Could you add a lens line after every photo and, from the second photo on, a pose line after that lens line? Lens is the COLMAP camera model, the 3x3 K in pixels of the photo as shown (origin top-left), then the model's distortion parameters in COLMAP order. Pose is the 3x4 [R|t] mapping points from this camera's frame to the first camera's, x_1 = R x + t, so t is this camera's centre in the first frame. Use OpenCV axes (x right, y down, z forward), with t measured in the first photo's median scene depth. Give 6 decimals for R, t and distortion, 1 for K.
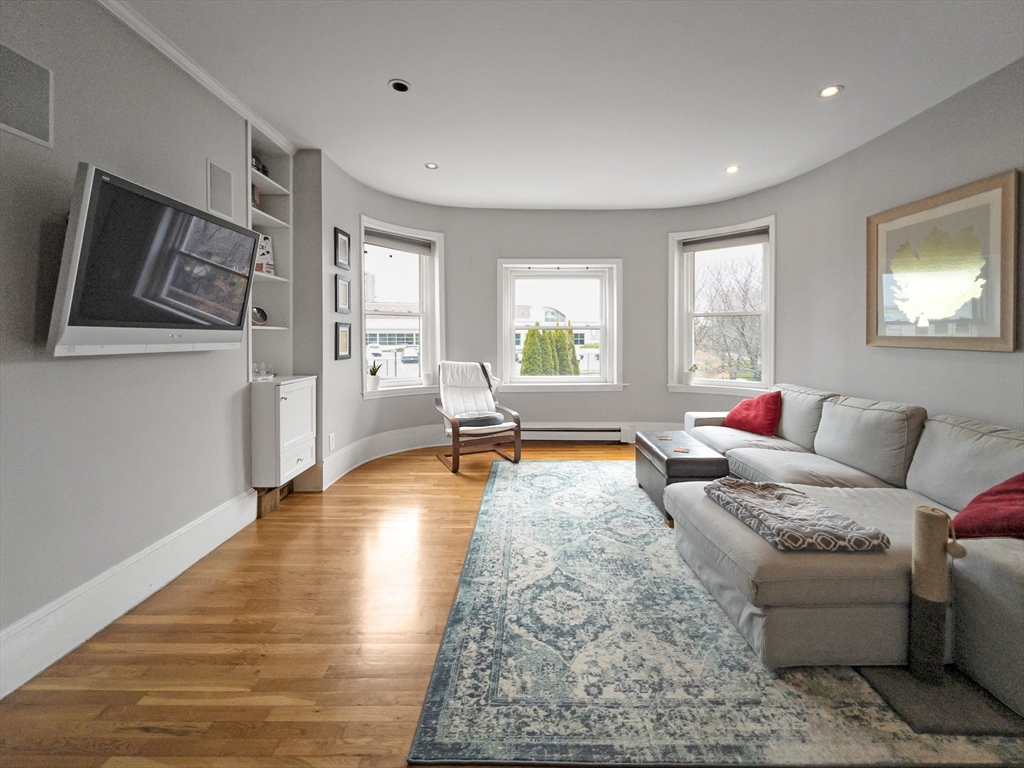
lens RADIAL K [[406.7, 0, 511.1], [0, 406.7, 339.0], [0, 0, 1]] dist [-0.001015, 0.000163]
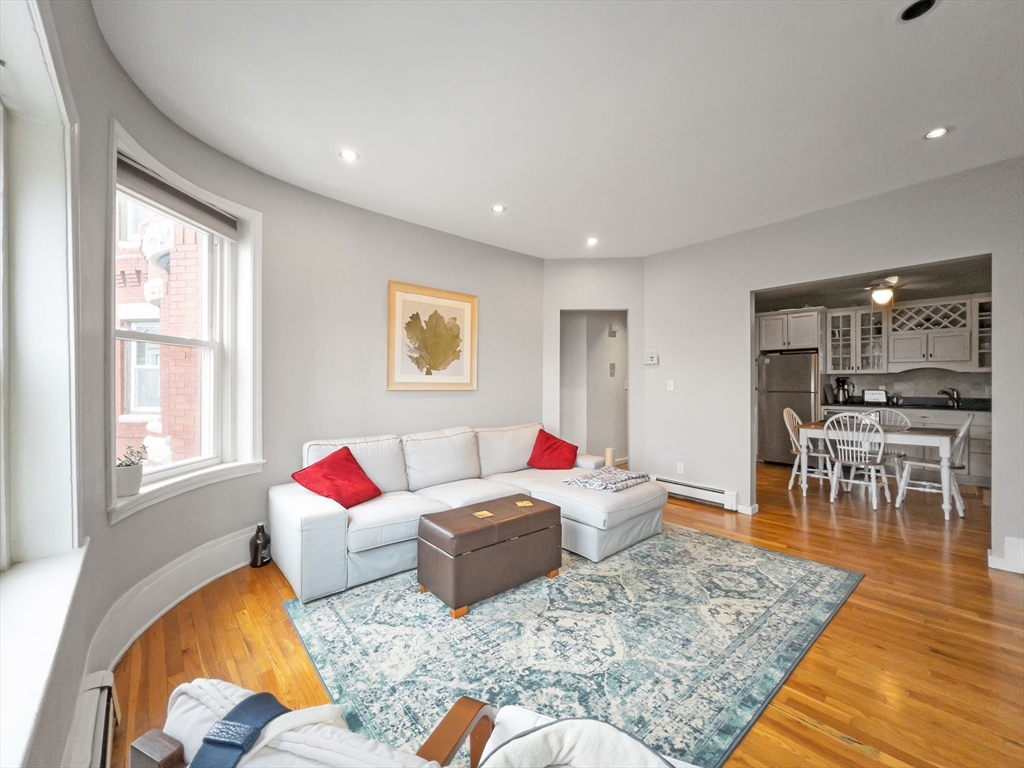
lens RADIAL K [[422.9, 0, 508.0], [0, 422.9, 380.6], [0, 0, 1]] dist [-0.000067, 0.000259]
pose [[-0.669891, 0.005296, 0.742441, -0.280904], [0.006514, 0.999978, -0.001256, -0.012267], [-0.742431, 0.003995, -0.669911, 1.666757]]
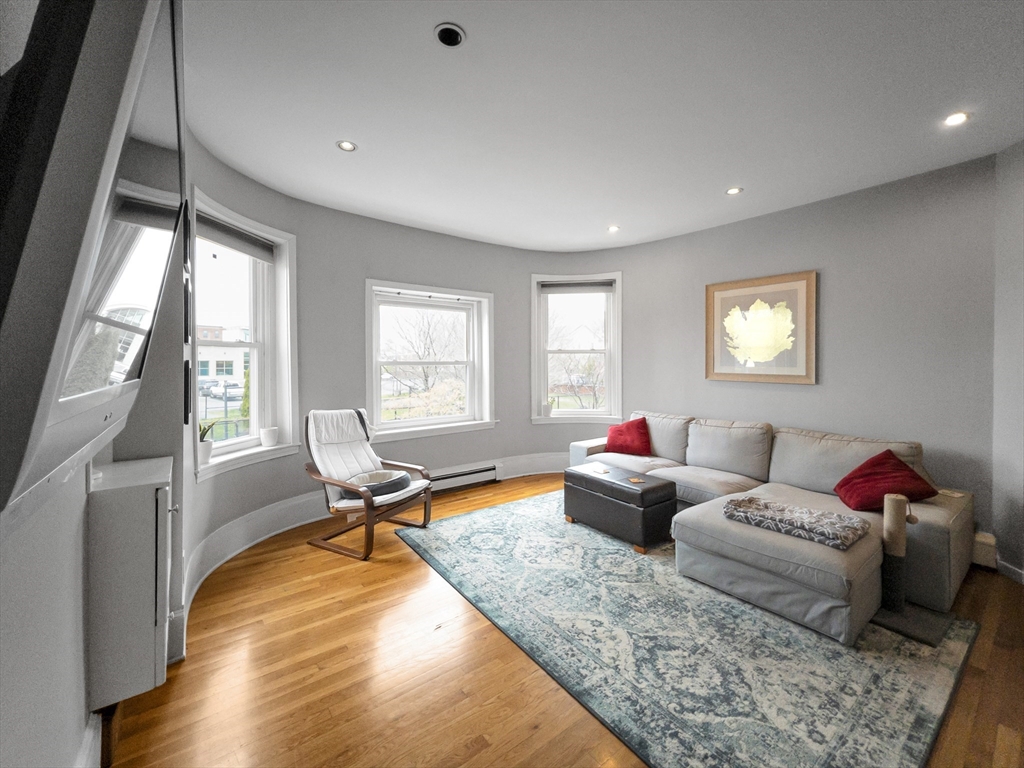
lens RADIAL K [[415.2, 0, 499.9], [0, 415.2, 361.6], [0, 0, 1]] dist [-0.000113, 0.000144]
pose [[0.804369, 0.000628, 0.594129, -0.532553], [0.007234, 0.999915, -0.010850, -0.036696], [-0.594086, 0.013025, 0.804296, 0.312691]]
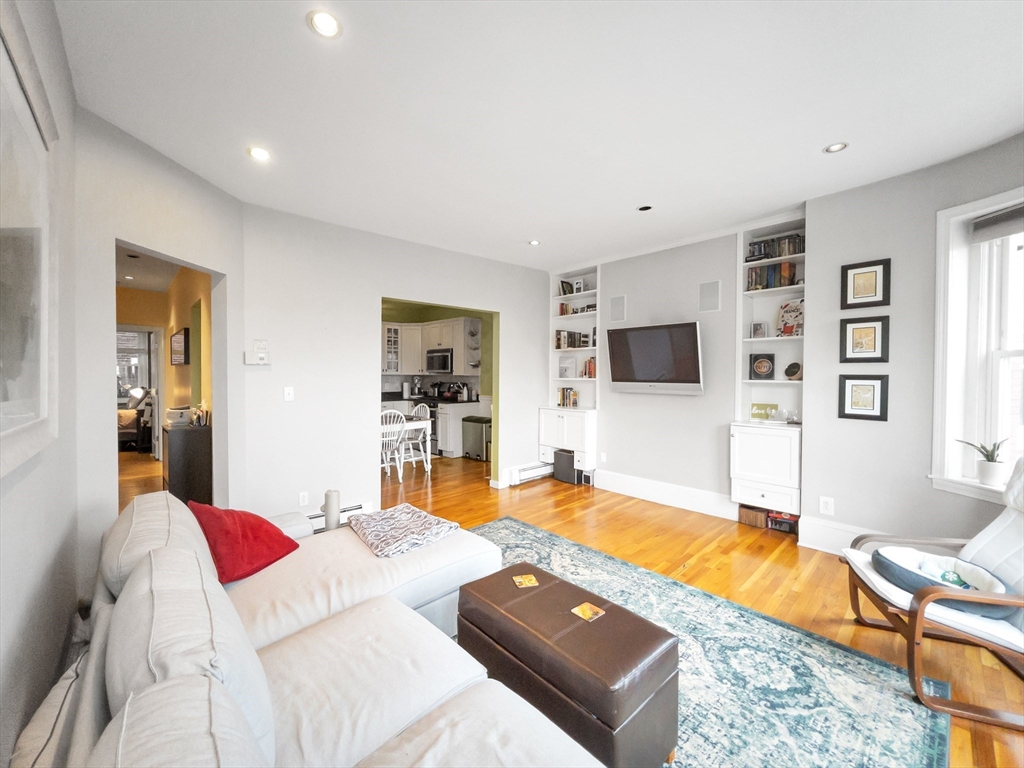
lens RADIAL K [[419.4, 0, 518.3], [0, 419.4, 380.4], [0, 0, 1]] dist [-0.001446, 0.000238]
pose [[-0.699832, 0.012394, -0.714200, 0.886341], [-0.003346, 0.999782, 0.020628, -0.057421], [0.714299, 0.016826, -0.699638, 1.435546]]
